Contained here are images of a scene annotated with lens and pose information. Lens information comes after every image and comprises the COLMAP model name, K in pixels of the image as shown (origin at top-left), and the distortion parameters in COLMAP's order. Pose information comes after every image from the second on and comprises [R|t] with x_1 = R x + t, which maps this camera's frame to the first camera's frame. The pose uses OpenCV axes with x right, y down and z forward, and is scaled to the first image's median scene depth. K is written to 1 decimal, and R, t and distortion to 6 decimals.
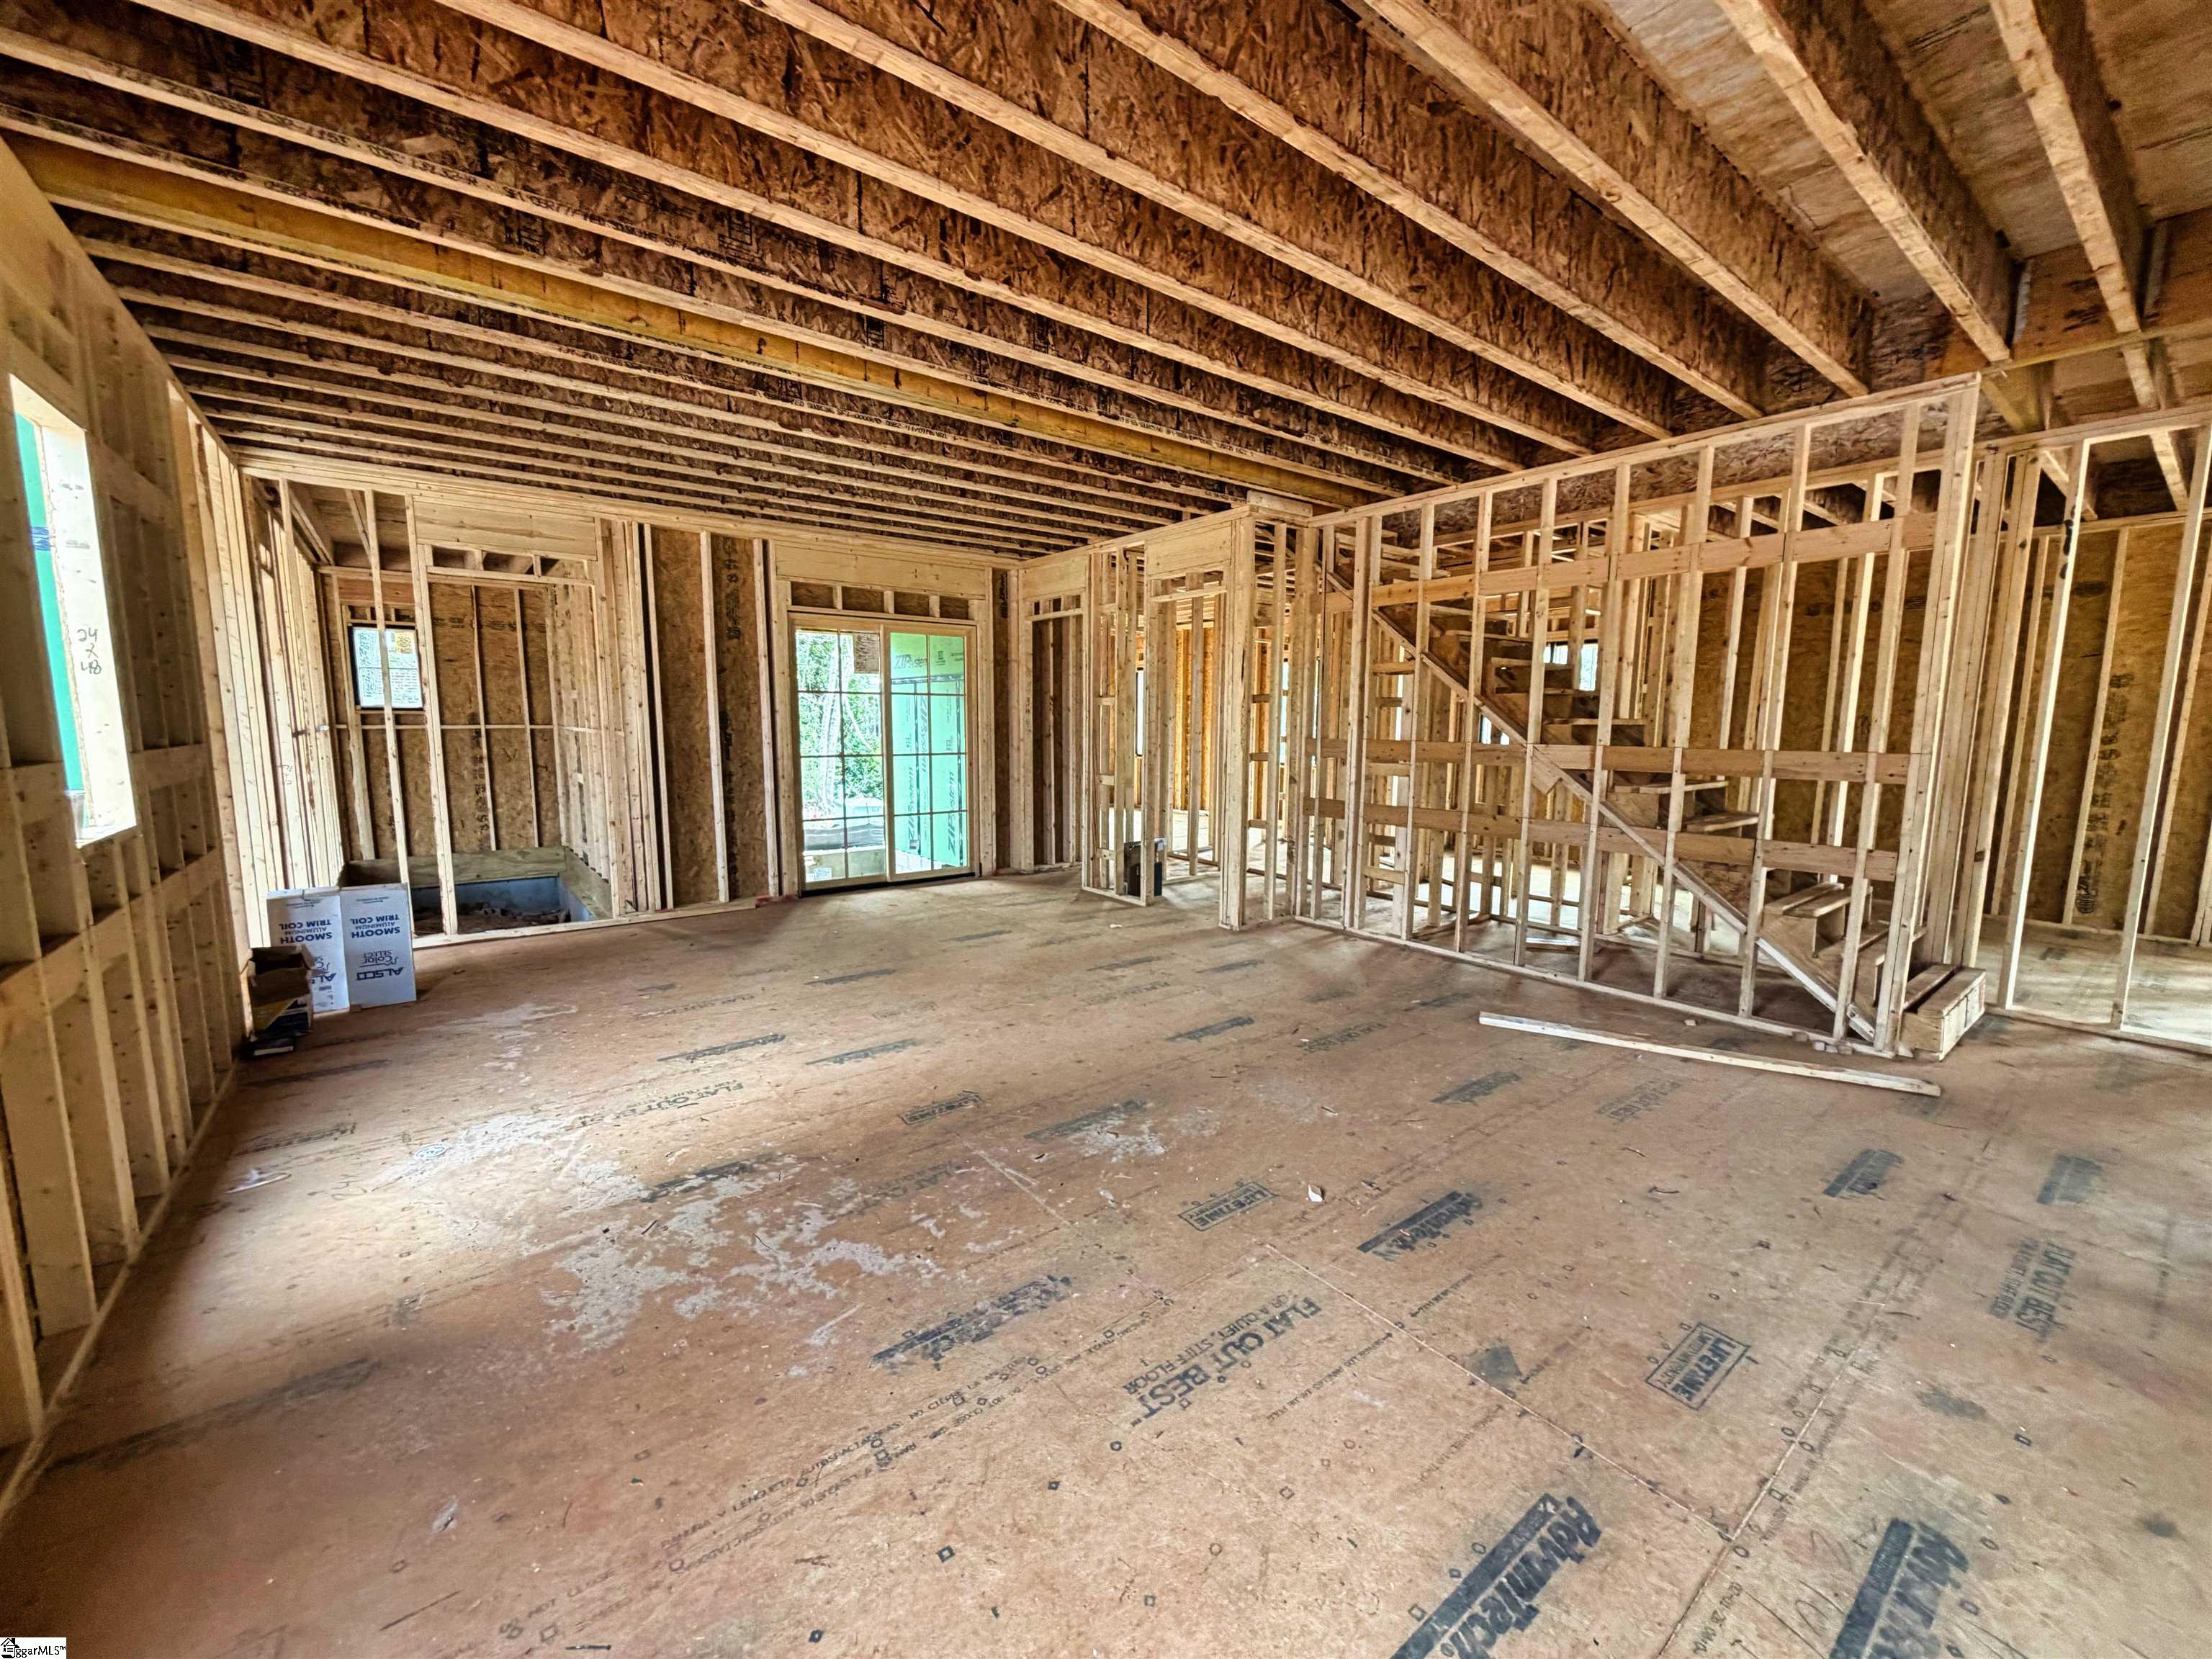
lens RADIAL K [[879.8, 0, 1112.1], [0, 879.8, 830.0], [0, 0, 1]] dist [-0.000735, -0.000318]
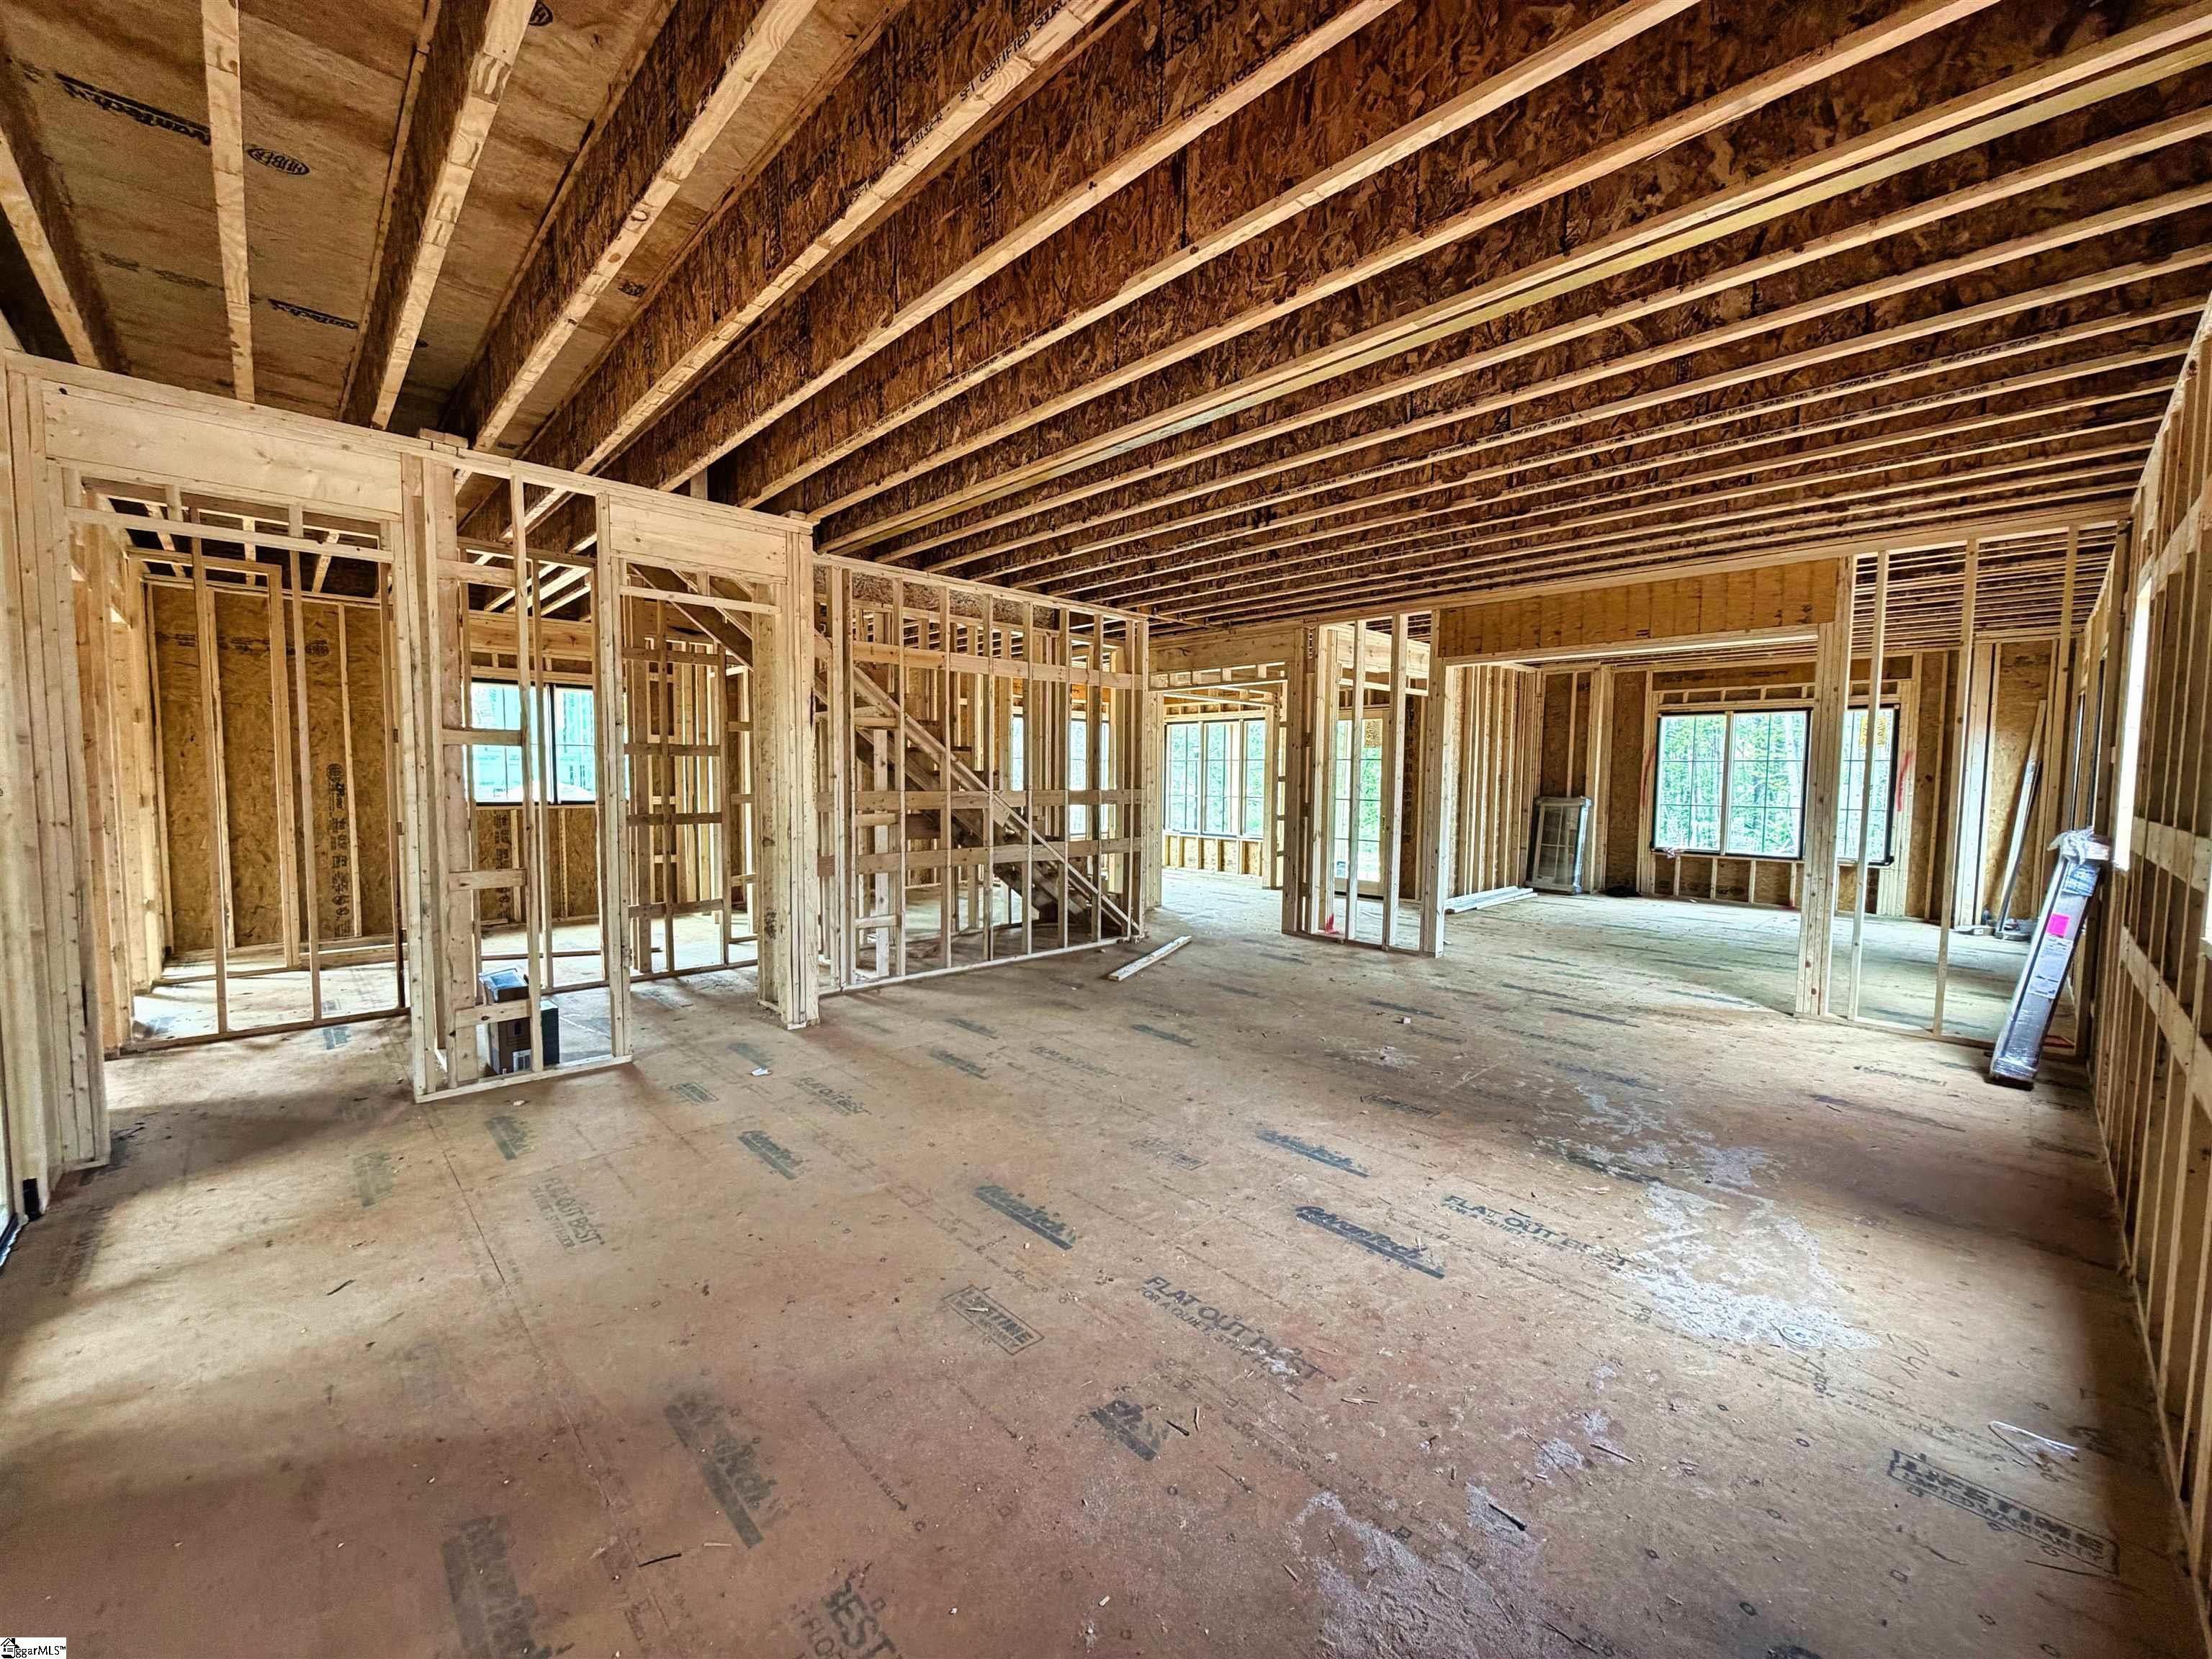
lens RADIAL K [[879.8, 0, 1109.2], [0, 879.8, 831.6], [0, 0, 1]] dist [-0.000735, -0.000318]
pose [[-0.102915, -0.073032, 0.992005, -1.182971], [0.115580, 0.989667, 0.084851, -0.176562], [-0.987952, 0.123389, -0.093410, 1.320195]]
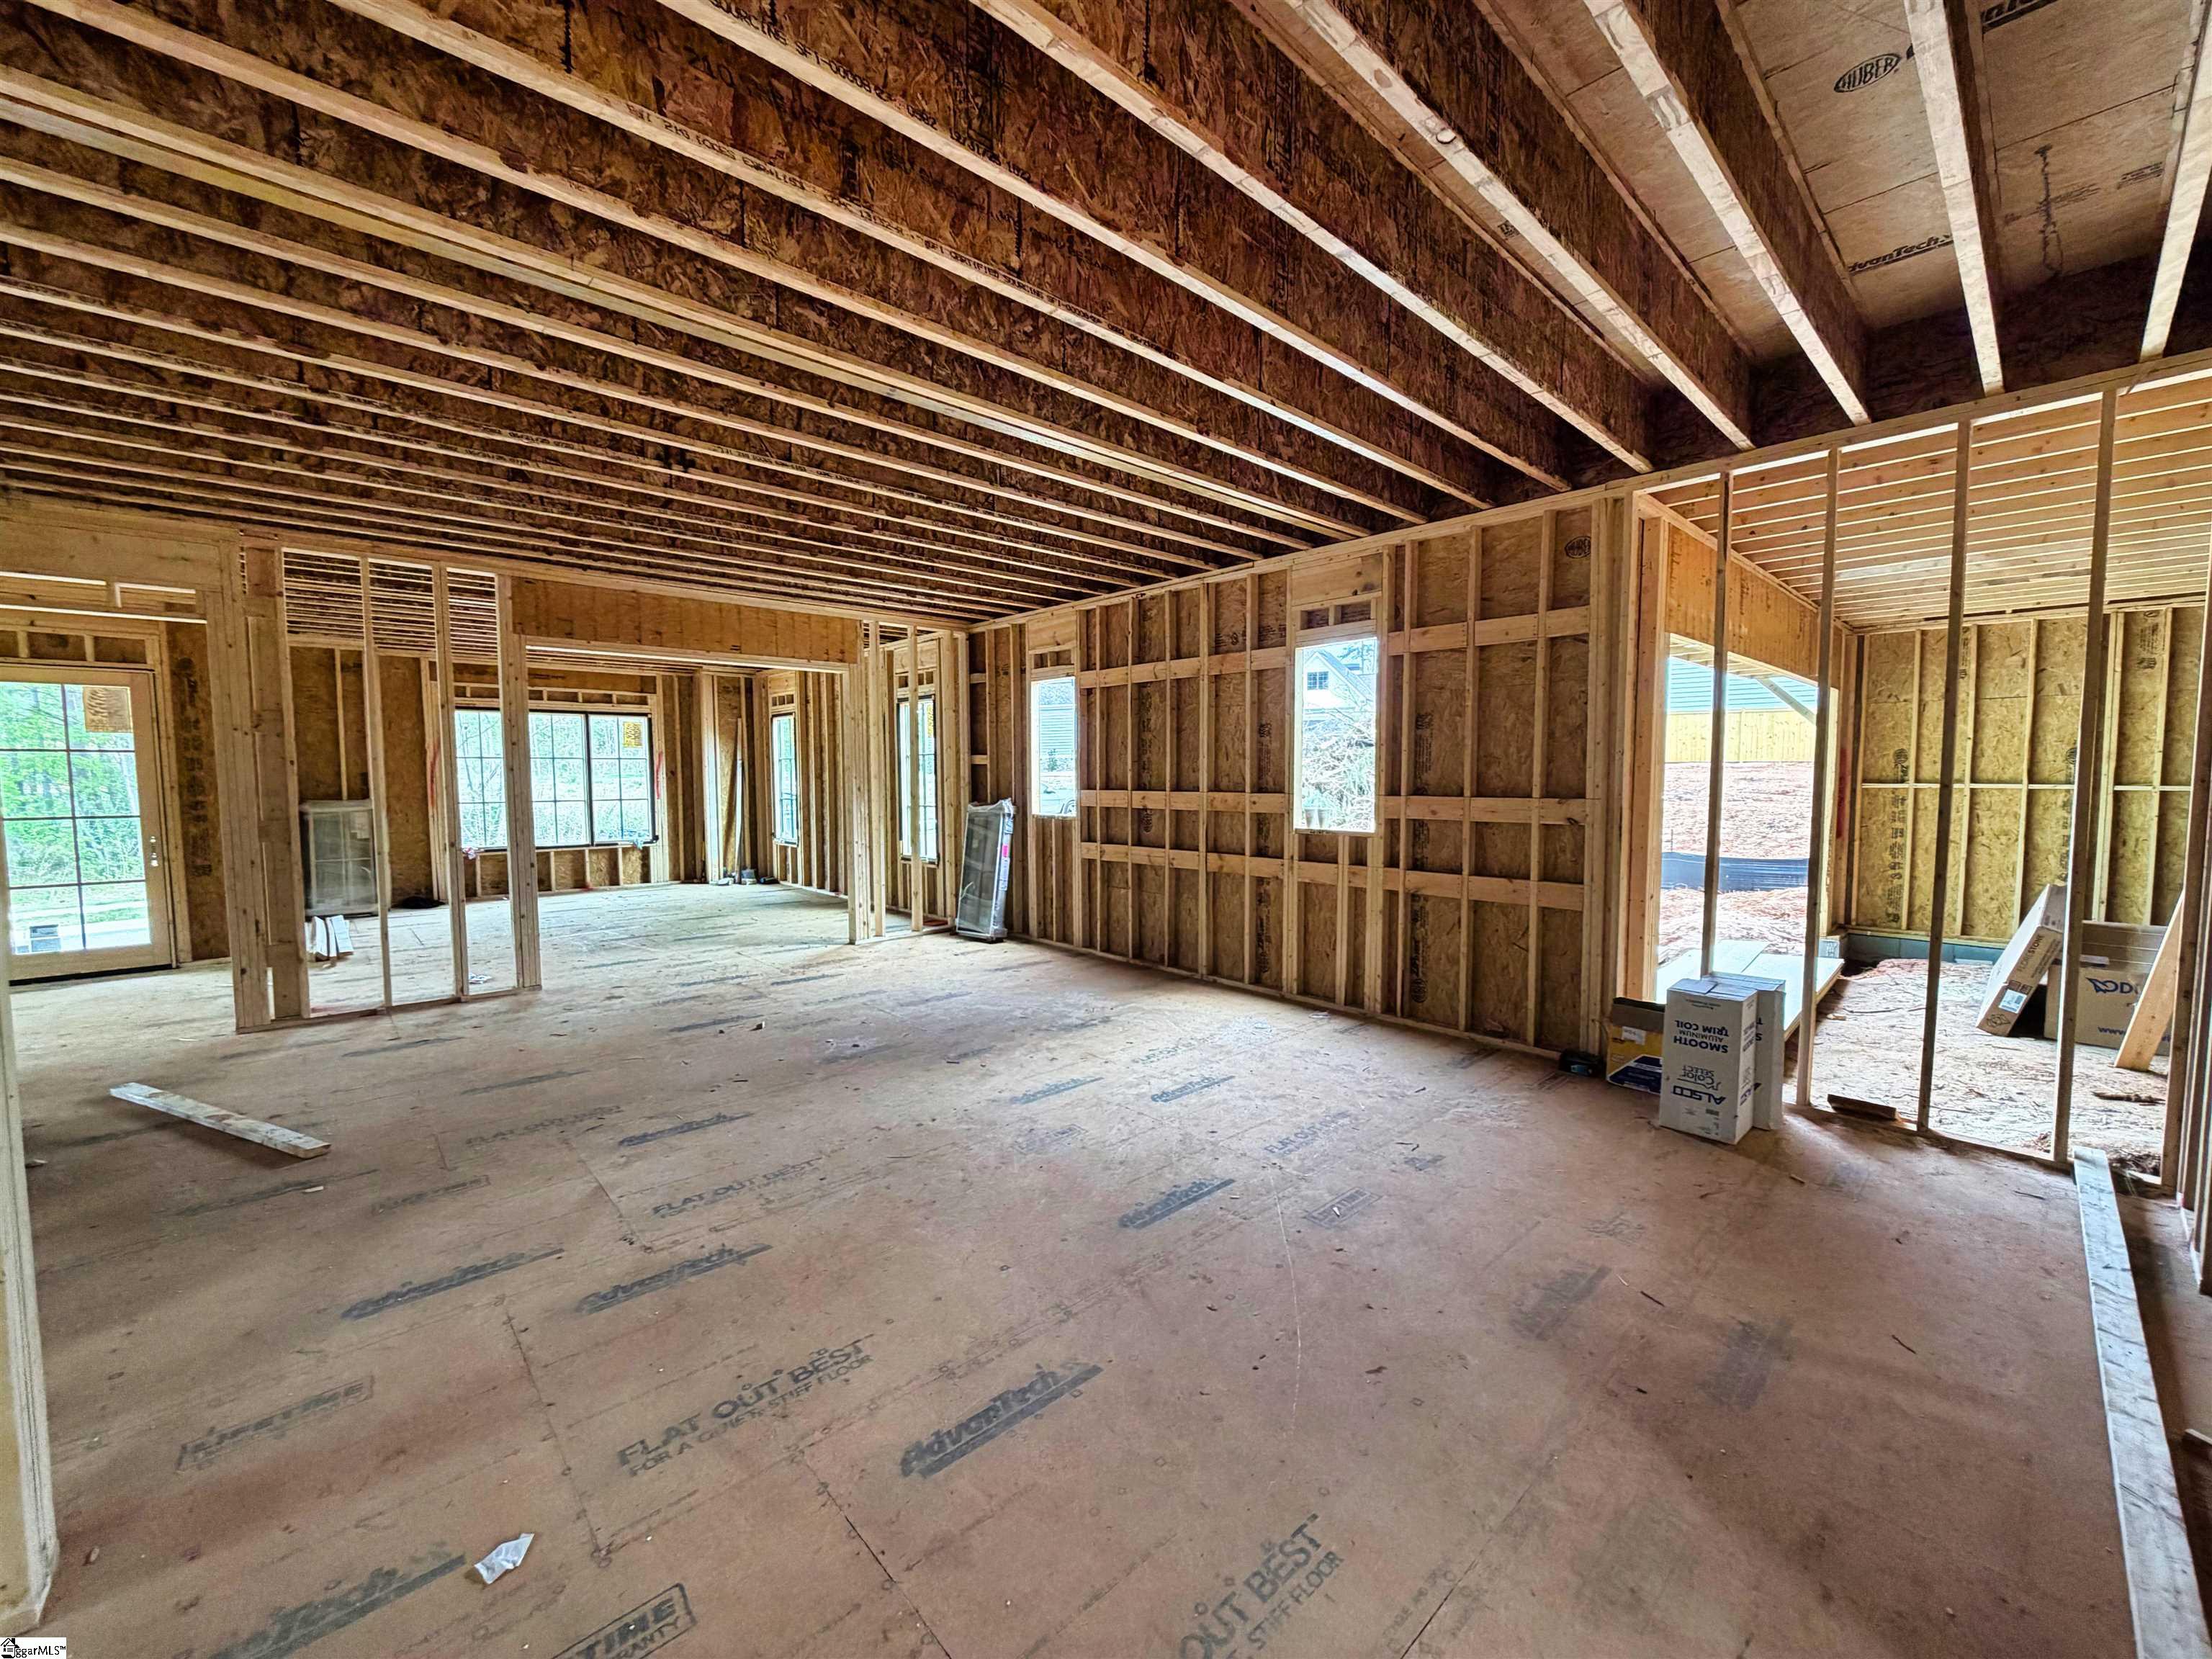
lens RADIAL K [[879.8, 0, 1109.7], [0, 879.8, 827.6], [0, 0, 1]] dist [-0.000735, -0.000318]
pose [[-0.996635, 0.001839, -0.081946, -0.271580], [-0.013565, 0.982261, 0.187026, -0.274430], [0.080837, 0.187509, -0.978931, 2.110023]]
